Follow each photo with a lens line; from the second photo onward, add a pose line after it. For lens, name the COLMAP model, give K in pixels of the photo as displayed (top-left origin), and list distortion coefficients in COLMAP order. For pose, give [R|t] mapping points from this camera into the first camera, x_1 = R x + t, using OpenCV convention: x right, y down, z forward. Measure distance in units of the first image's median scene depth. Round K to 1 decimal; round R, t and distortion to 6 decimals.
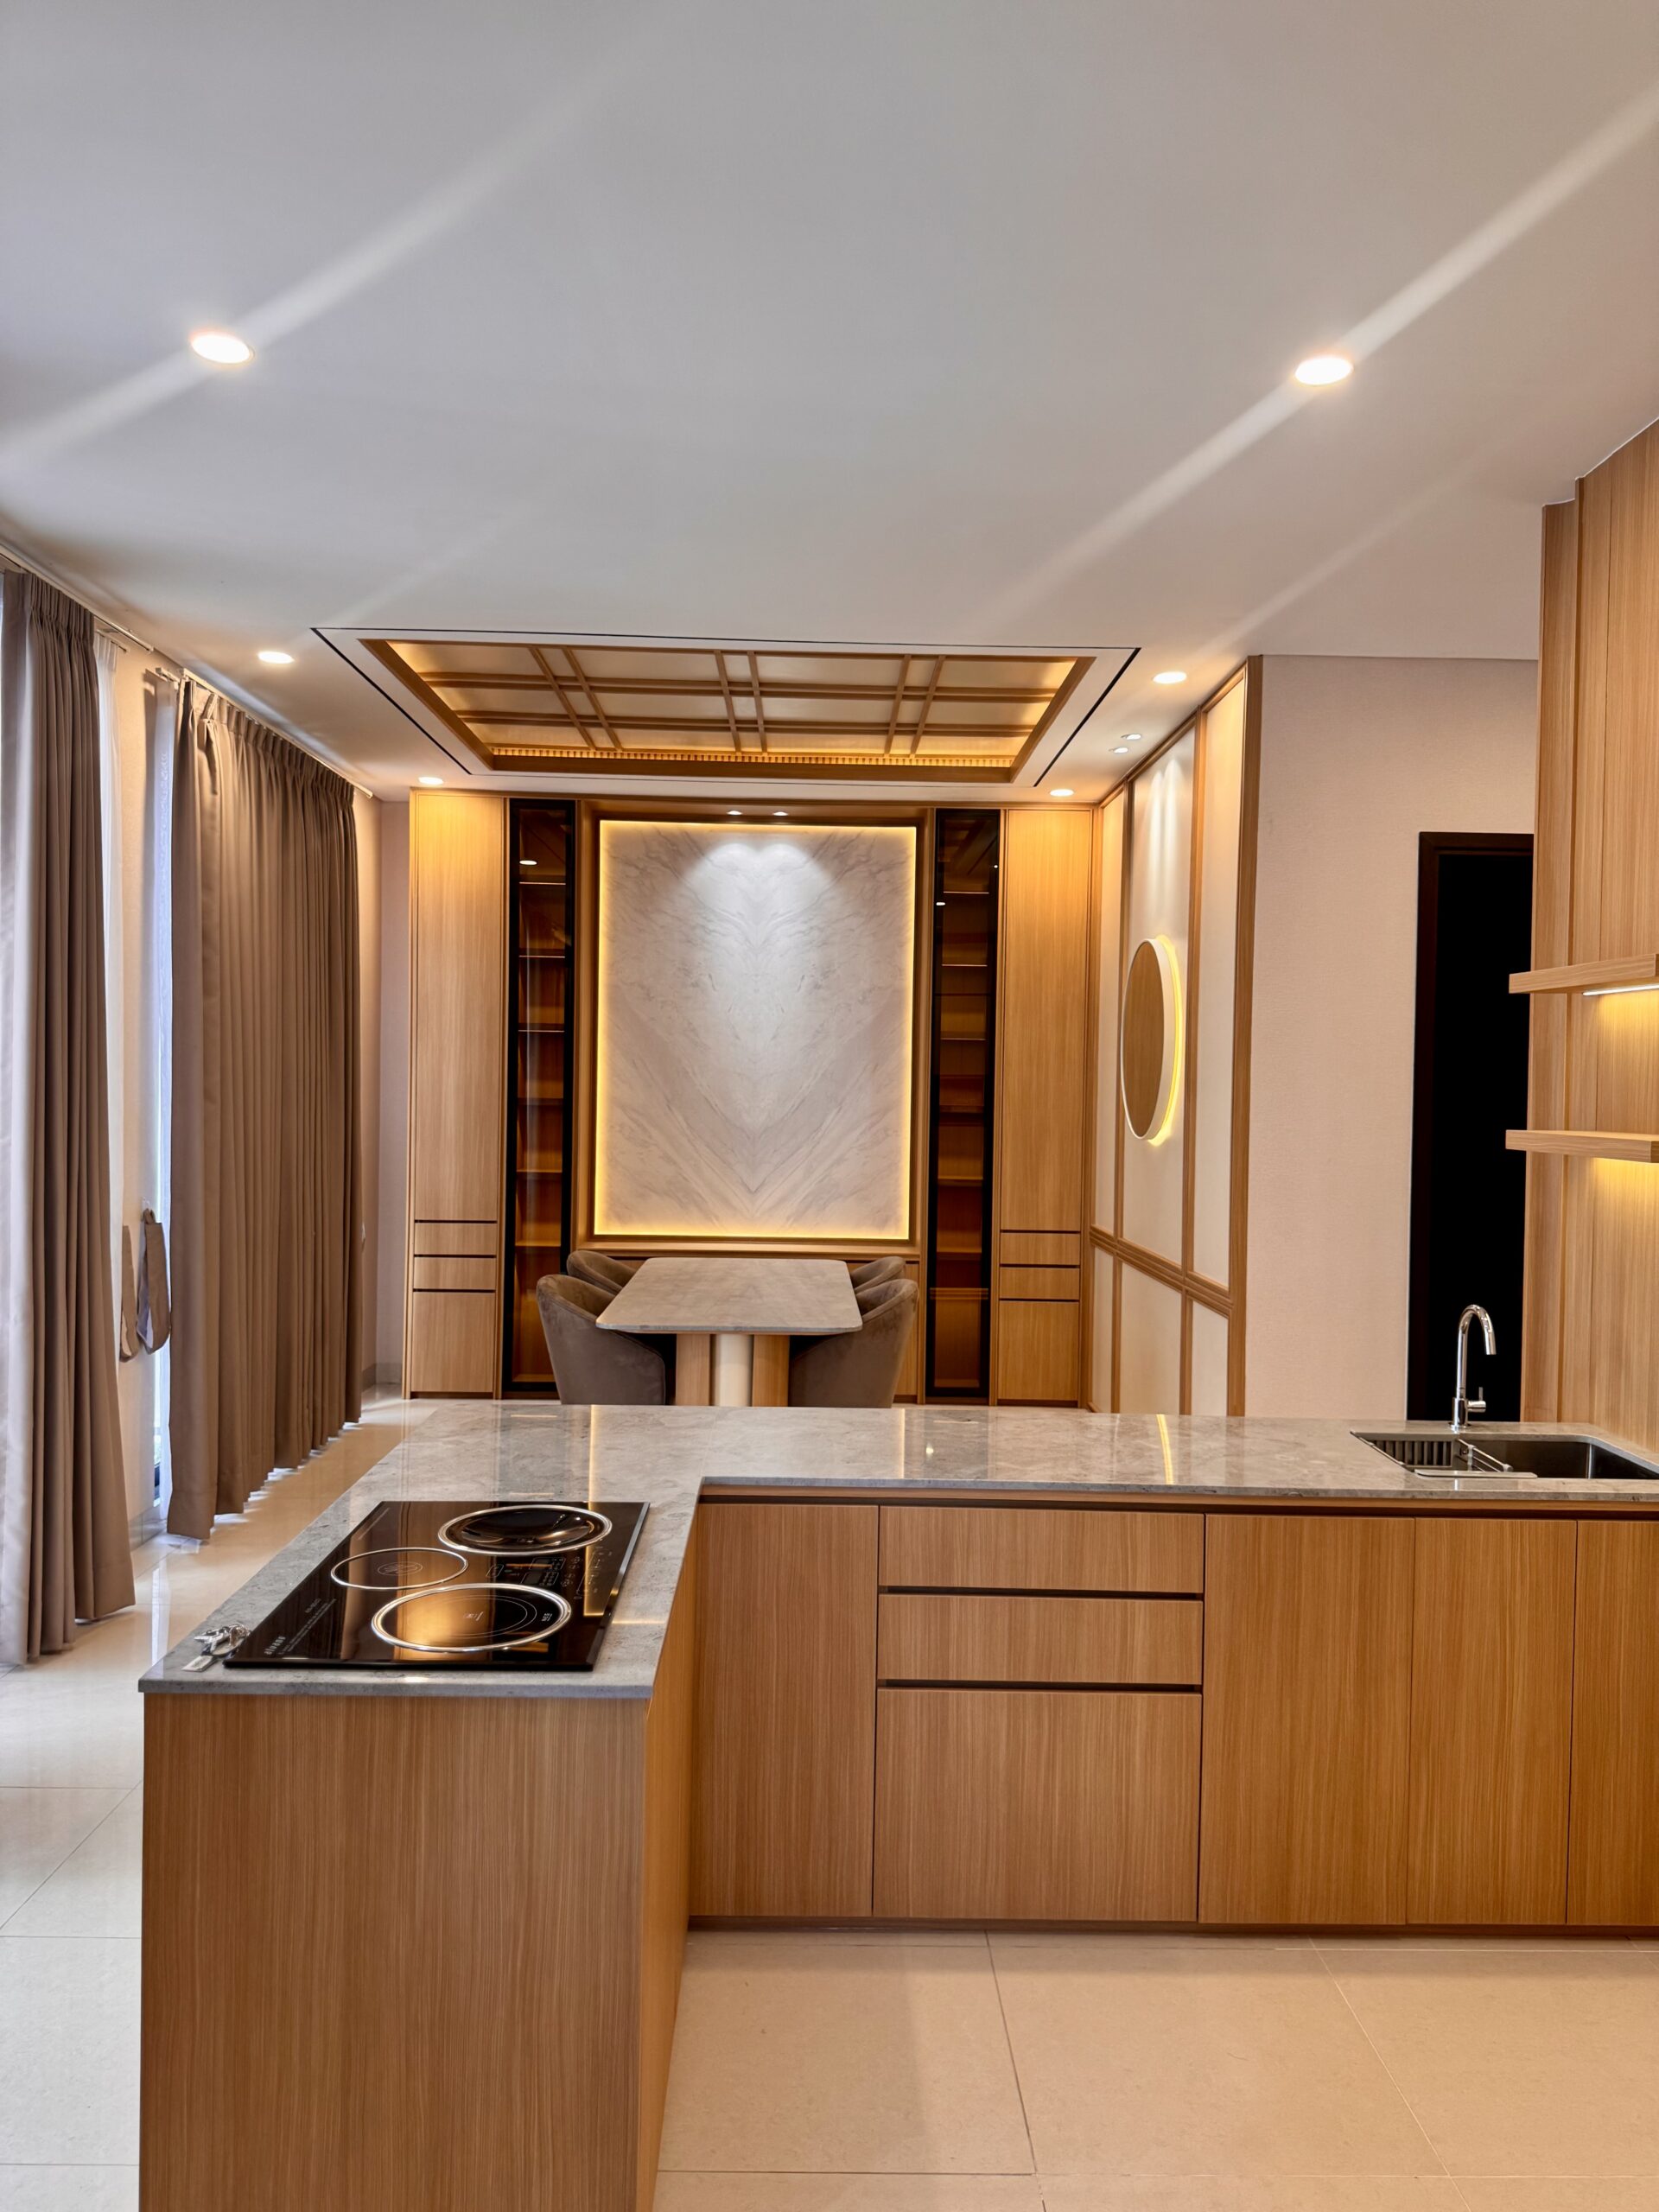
lens RADIAL K [[1553.9, 0, 832.3], [0, 1553.9, 1142.6], [0, 0, 1]] dist [0.071341, -0.082570]
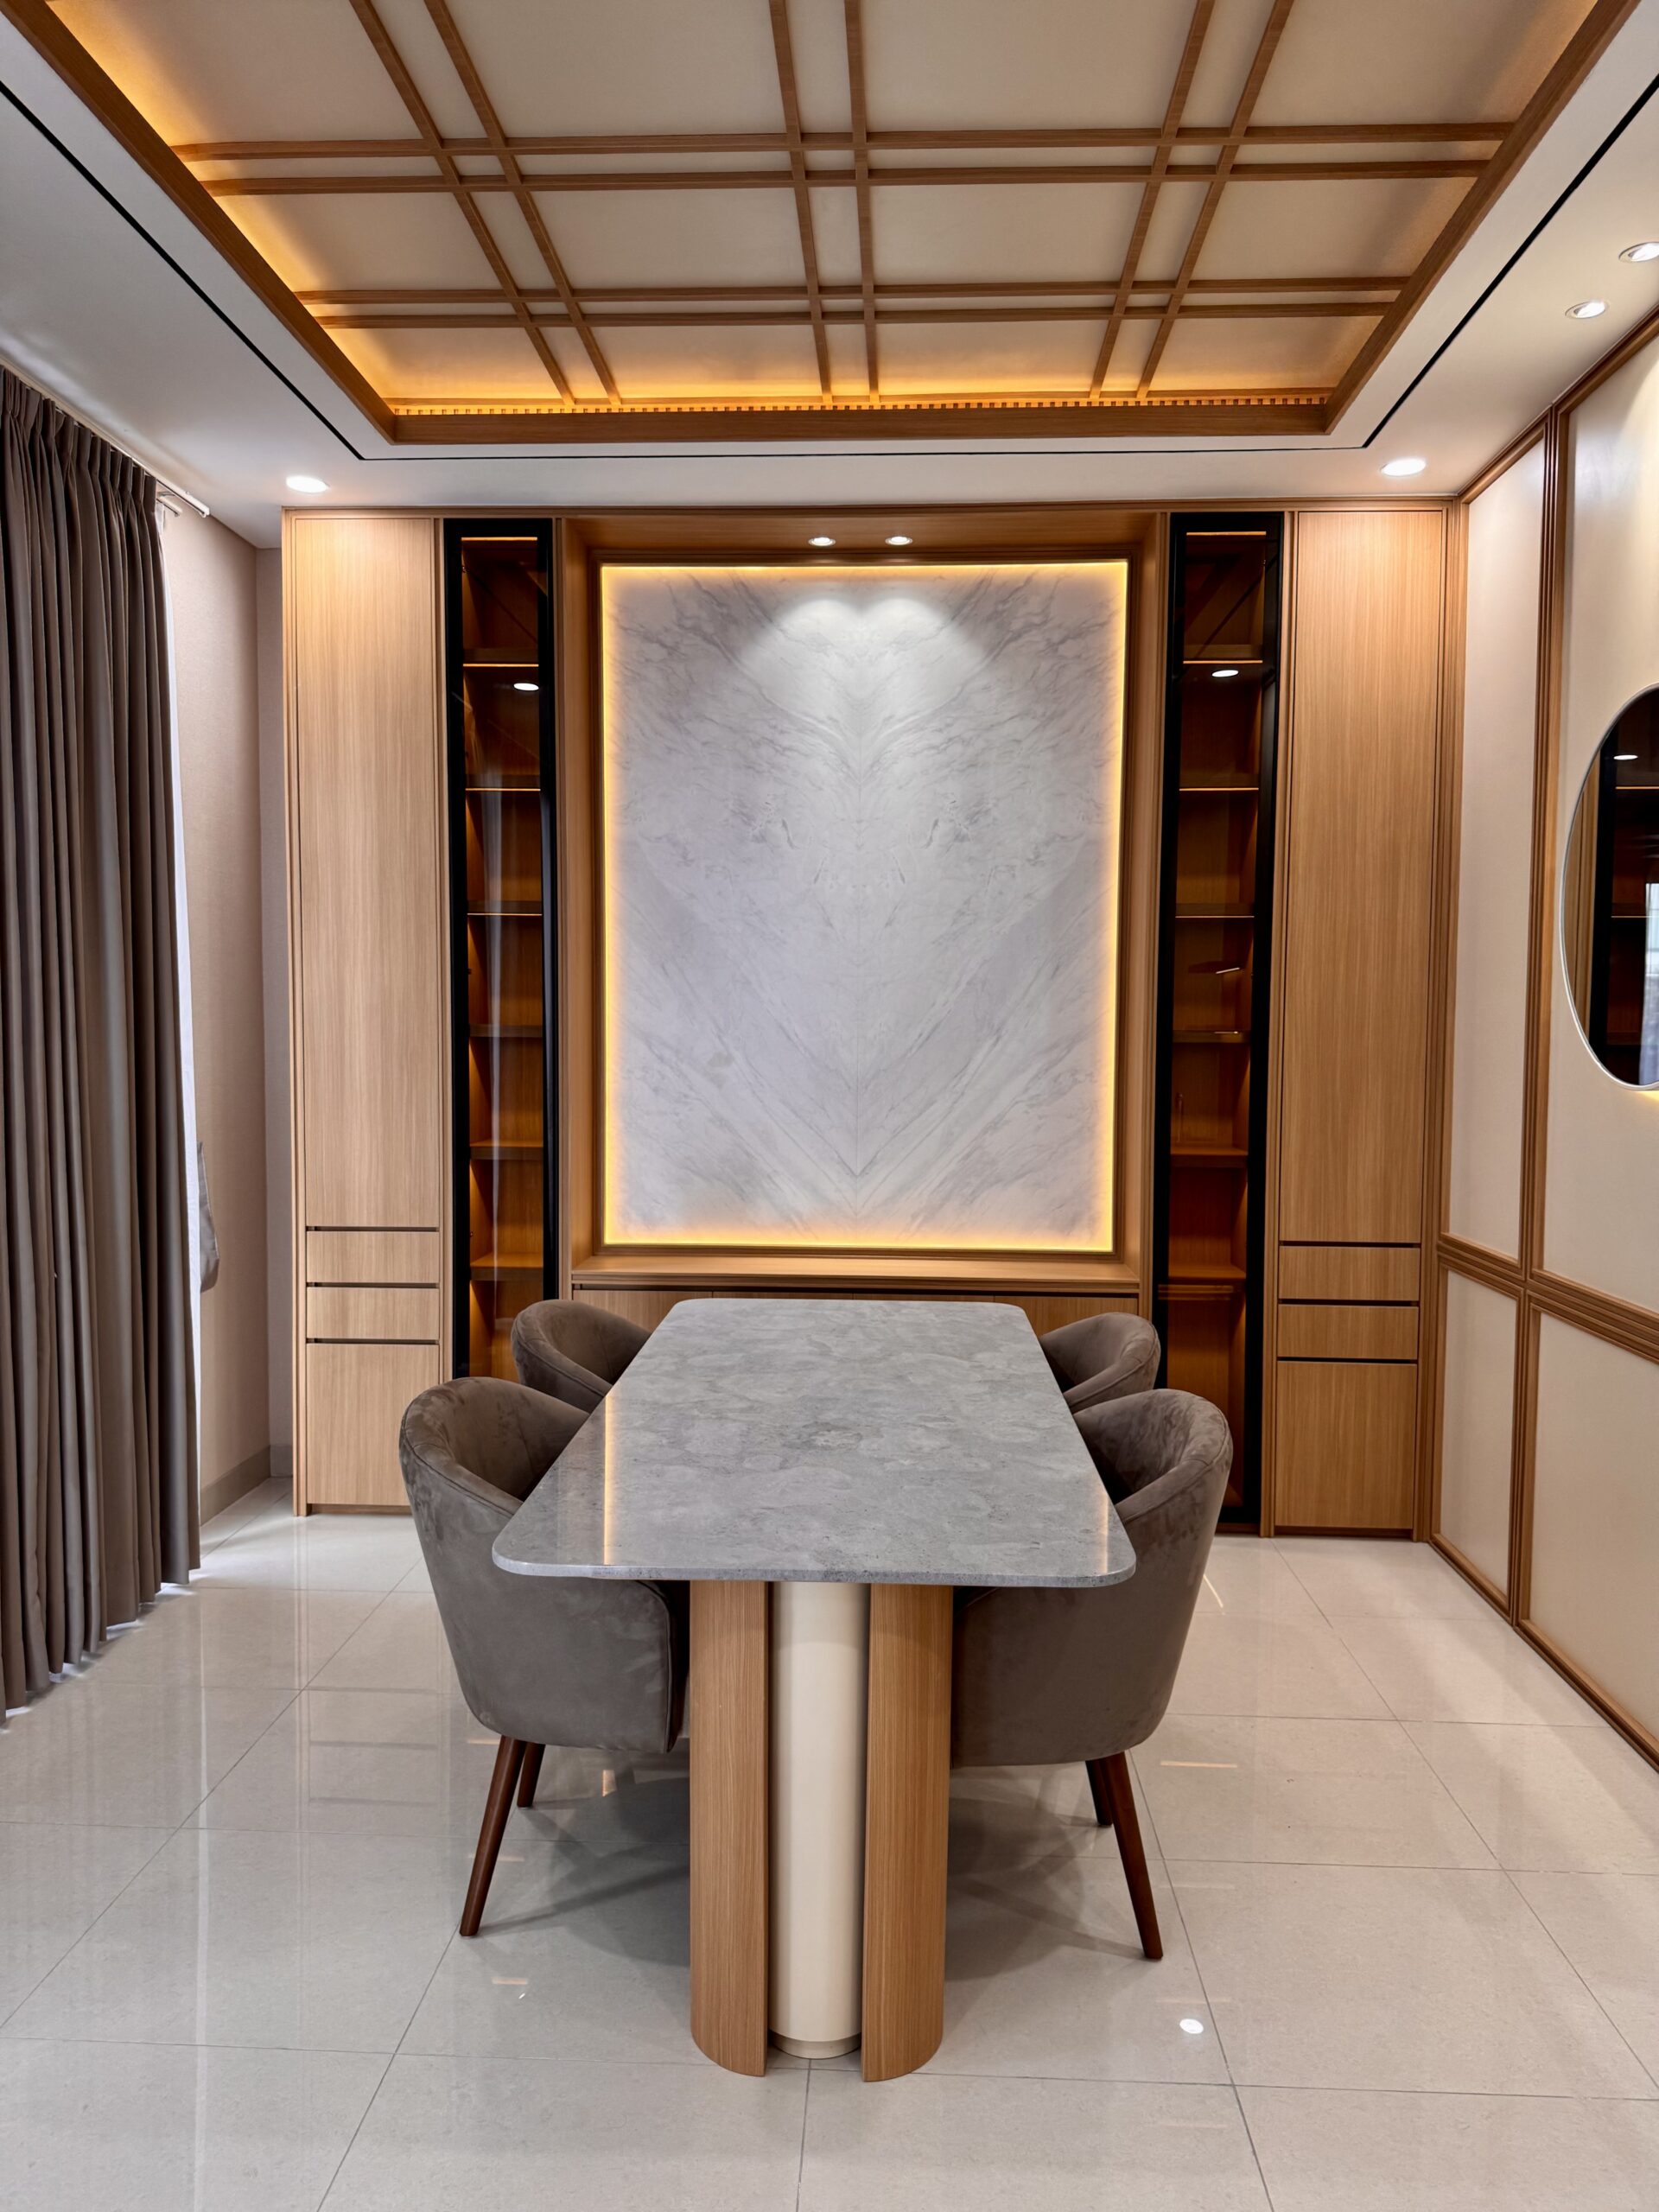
lens RADIAL K [[1553.9, 0, 840.7], [0, 1553.9, 1133.7], [0, 0, 1]] dist [0.071341, -0.082570]
pose [[0.998314, -0.006517, -0.057677, -0.022613], [0.008720, 0.999239, 0.038009, -0.008406], [0.057386, -0.038448, 0.997611, 0.397846]]
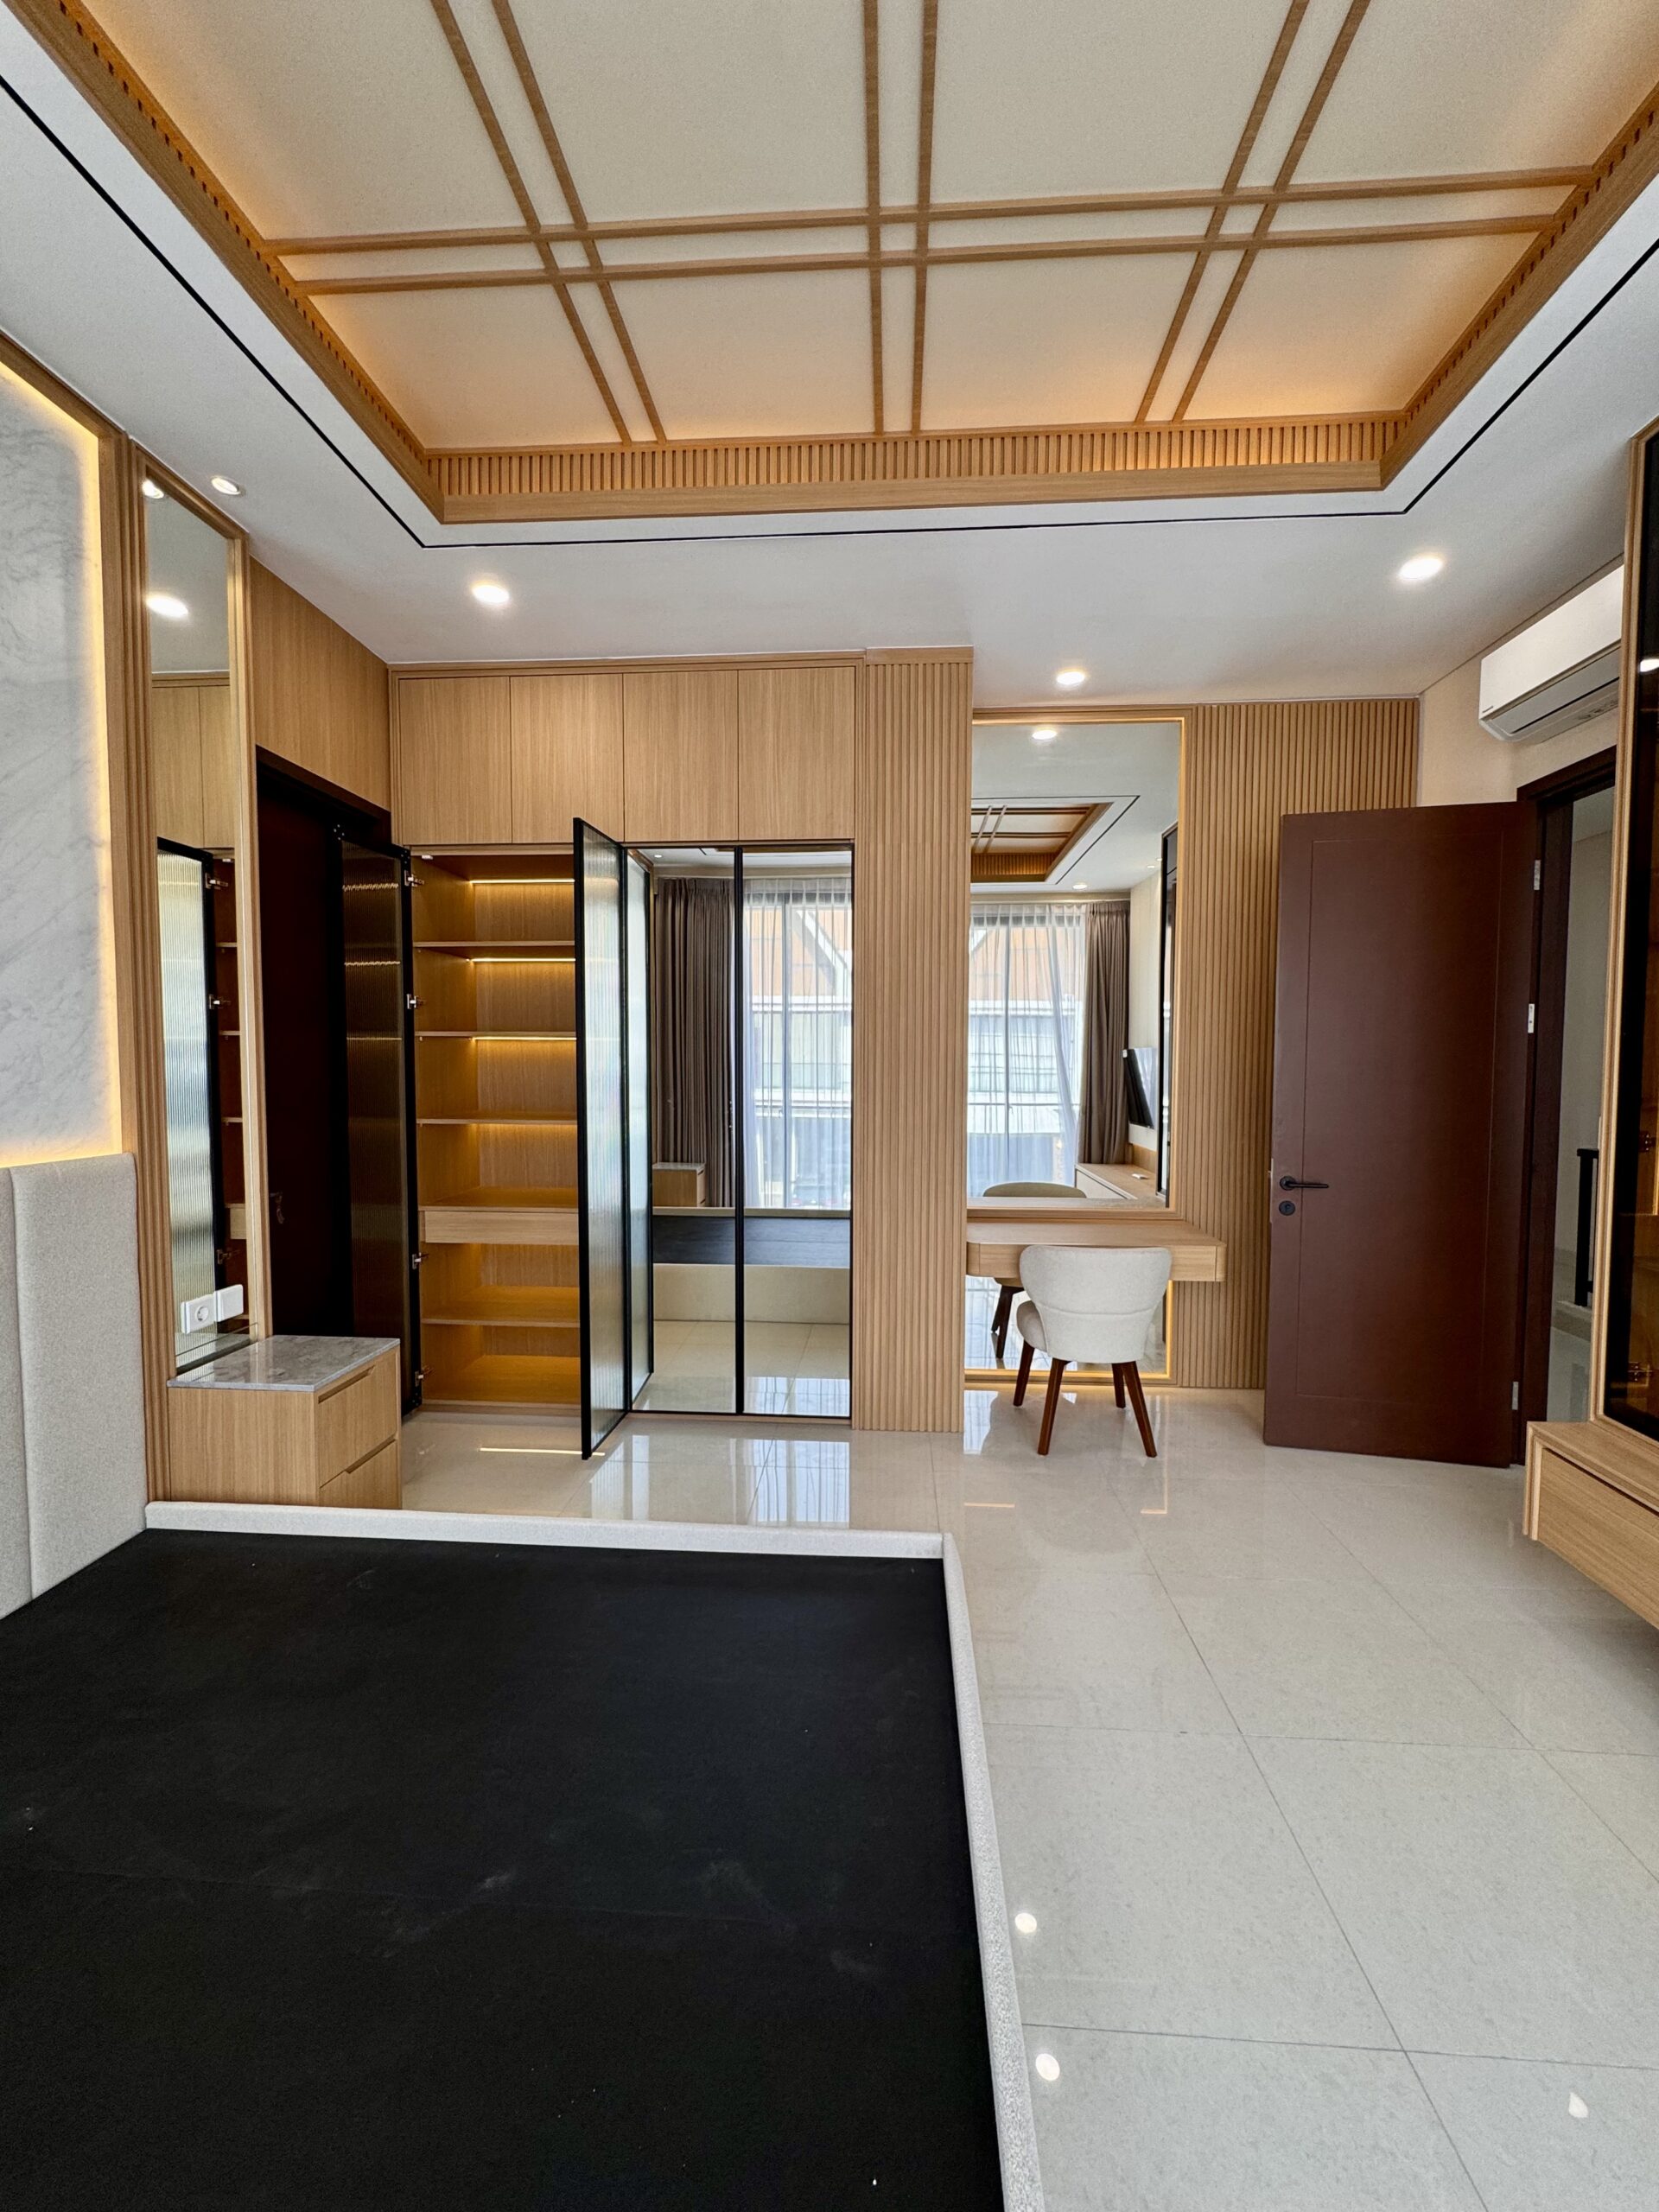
lens RADIAL K [[880.8, 0, 842.4], [0, 880.8, 1102.9], [0, 0, 1]] dist [-0.002051, 0.000239]
pose [[0.066159, -0.067640, 0.995514, -0.200098], [0.038678, 0.997124, 0.065179, 0.012288], [-0.997059, 0.034192, 0.068585, 0.782645]]
